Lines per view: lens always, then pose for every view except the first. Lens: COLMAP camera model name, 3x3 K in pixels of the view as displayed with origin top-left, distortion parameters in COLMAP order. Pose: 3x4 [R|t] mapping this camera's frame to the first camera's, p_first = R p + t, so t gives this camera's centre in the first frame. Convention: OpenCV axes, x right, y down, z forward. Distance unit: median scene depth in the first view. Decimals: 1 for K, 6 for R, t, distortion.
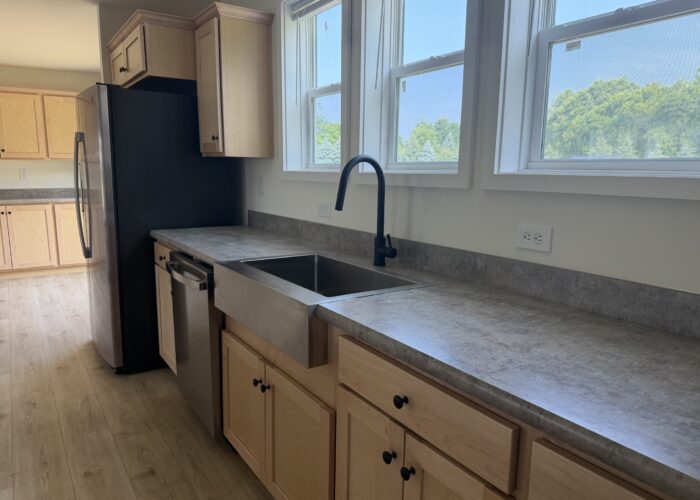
lens RADIAL K [[490.3, 0, 344.1], [0, 490.3, 248.0], [0, 0, 1]] dist [0.057384, -0.074772]
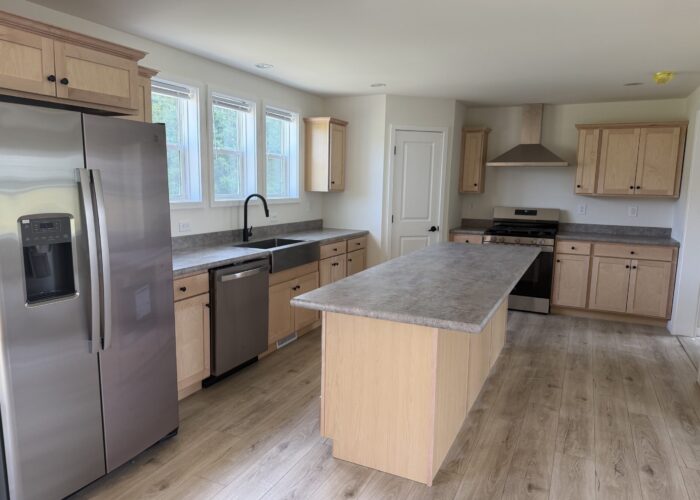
lens RADIAL K [[490.3, 0, 347.7], [0, 490.3, 249.1], [0, 0, 1]] dist [0.057384, -0.074772]
pose [[-0.503526, -0.140094, 0.852546, -2.230473], [0.112168, 0.967815, 0.225283, -0.412886], [-0.856668, 0.209064, -0.471606, 1.786123]]
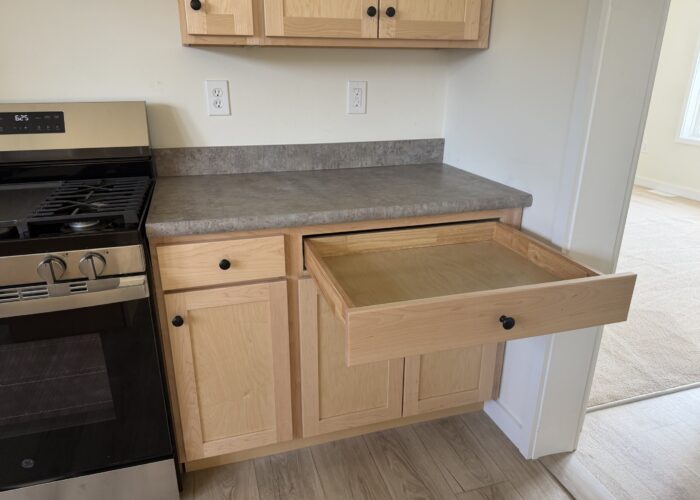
lens RADIAL K [[490.3, 0, 350.8], [0, 490.3, 255.9], [0, 0, 1]] dist [0.057384, -0.074772]
pose [[-0.956384, -0.121890, 0.265465, -0.783286], [0.028151, 0.866092, 0.499091, 0.017448], [-0.290751, 0.484796, -0.824886, -0.189638]]
